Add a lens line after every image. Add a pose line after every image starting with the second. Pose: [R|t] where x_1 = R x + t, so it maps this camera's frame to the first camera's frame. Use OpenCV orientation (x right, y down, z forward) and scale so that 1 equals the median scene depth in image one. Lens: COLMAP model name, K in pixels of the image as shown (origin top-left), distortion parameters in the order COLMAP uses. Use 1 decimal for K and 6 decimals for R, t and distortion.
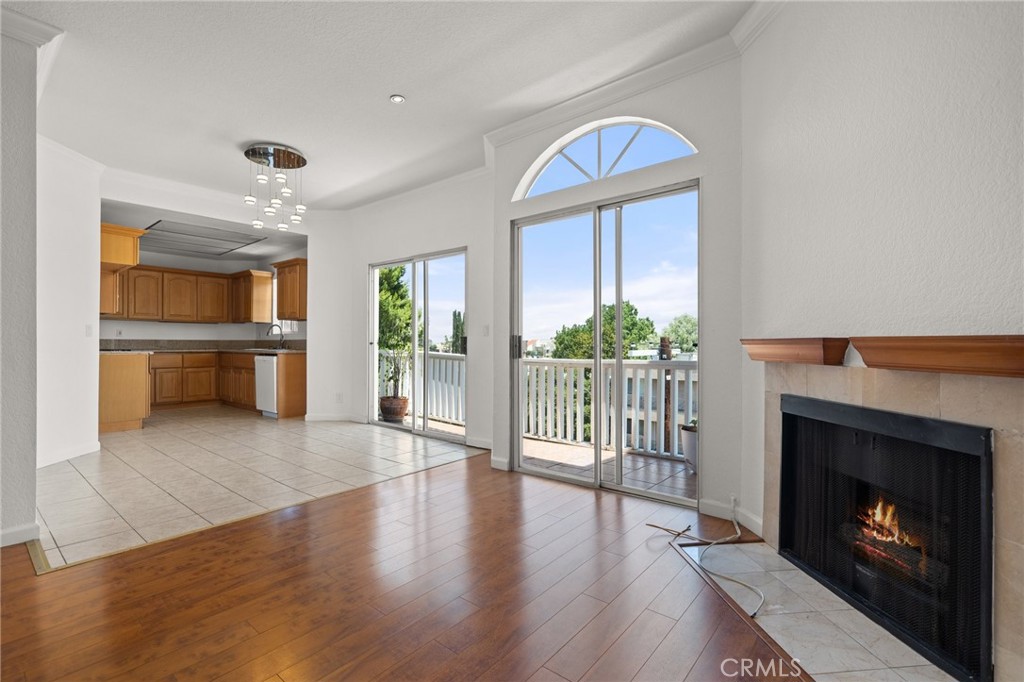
lens RADIAL K [[464.4, 0, 512.4], [0, 464.4, 343.4], [0, 0, 1]] dist [0.001641, -0.000002]
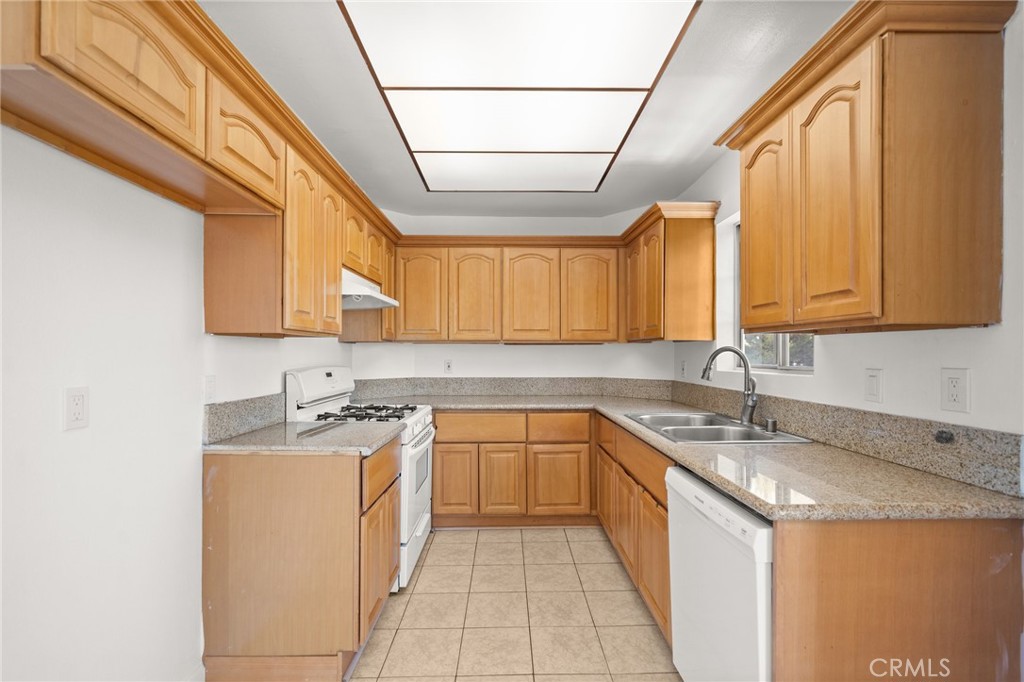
lens RADIAL K [[434.4, 0, 513.6], [0, 434.4, 350.0], [0, 0, 1]] dist [-0.002758, -0.000266]
pose [[0.646467, -0.005725, -0.762920, -0.385018], [-0.002119, 0.999955, -0.009299, -0.036331], [0.762939, 0.007628, 0.646426, 0.706762]]
